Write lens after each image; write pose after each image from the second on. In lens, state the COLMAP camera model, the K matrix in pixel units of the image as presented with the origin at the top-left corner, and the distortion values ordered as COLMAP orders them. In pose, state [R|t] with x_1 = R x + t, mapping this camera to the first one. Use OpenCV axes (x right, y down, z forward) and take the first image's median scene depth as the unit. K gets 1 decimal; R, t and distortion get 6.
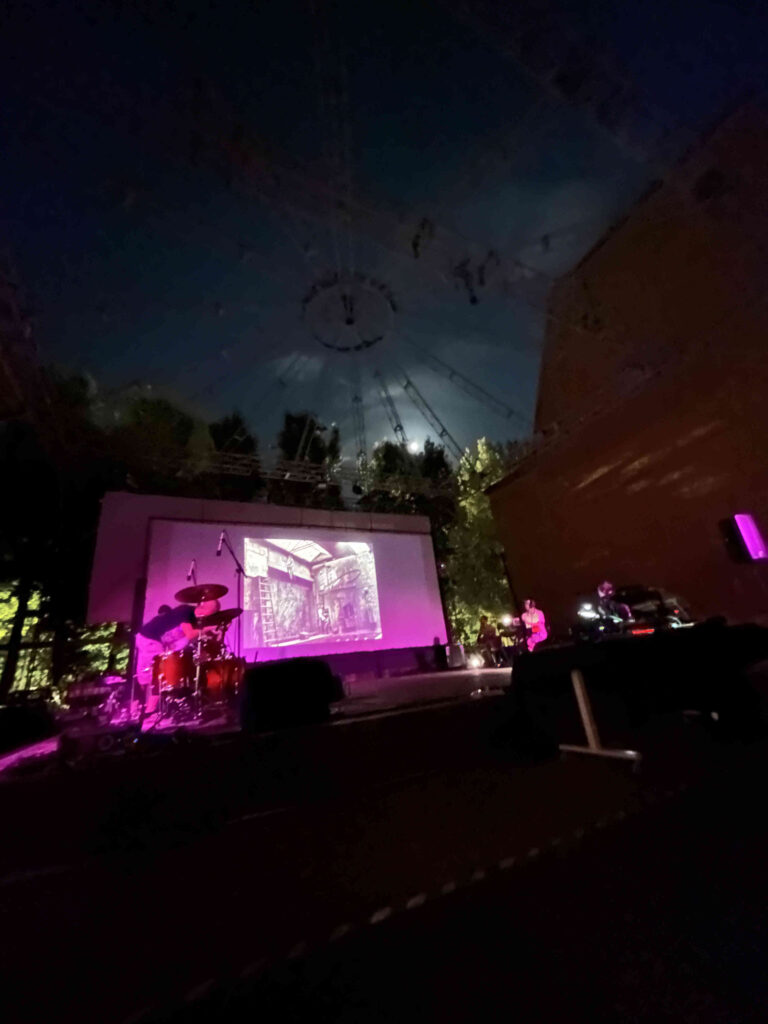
lens RADIAL K [[411.0, 0, 384.0], [0, 411.0, 512.0], [0, 0, 1]] dist [-0.000543, -0.000013]
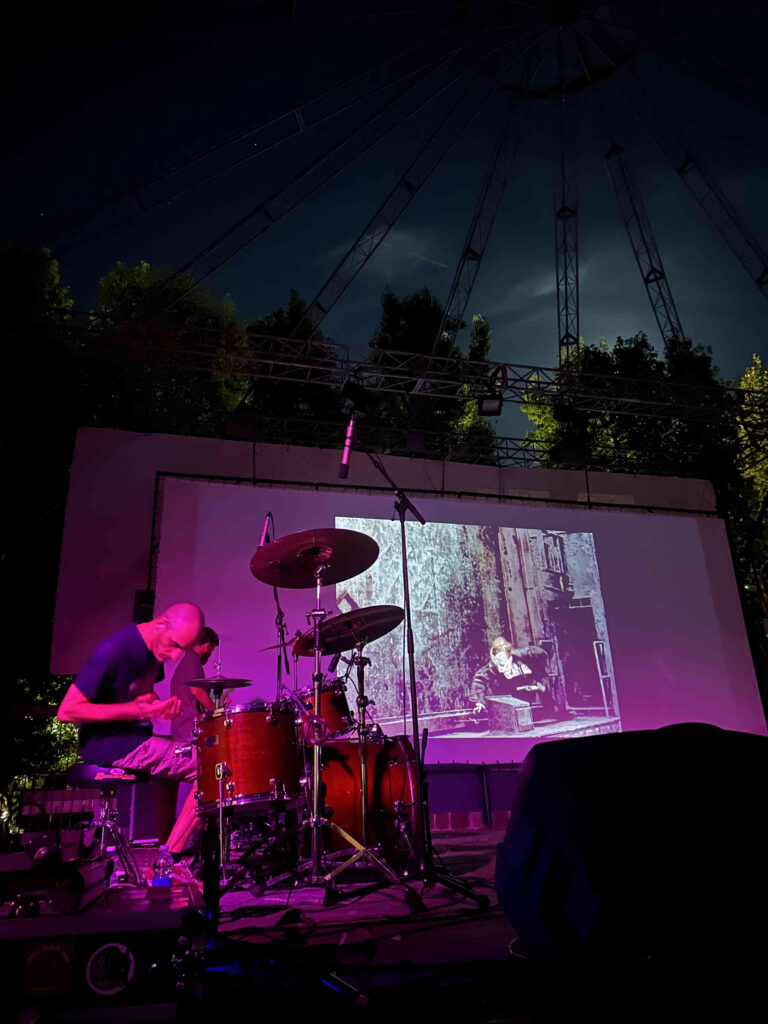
lens RADIAL K [[783.8, 0, 384.0], [0, 783.8, 512.0], [0, 0, 1]] dist [0.081619, -0.075493]
pose [[0.974468, -0.005221, -0.224466, -0.054844], [0.008709, 0.999856, 0.014550, 0.036686], [0.224358, -0.016134, 0.974373, 0.076535]]
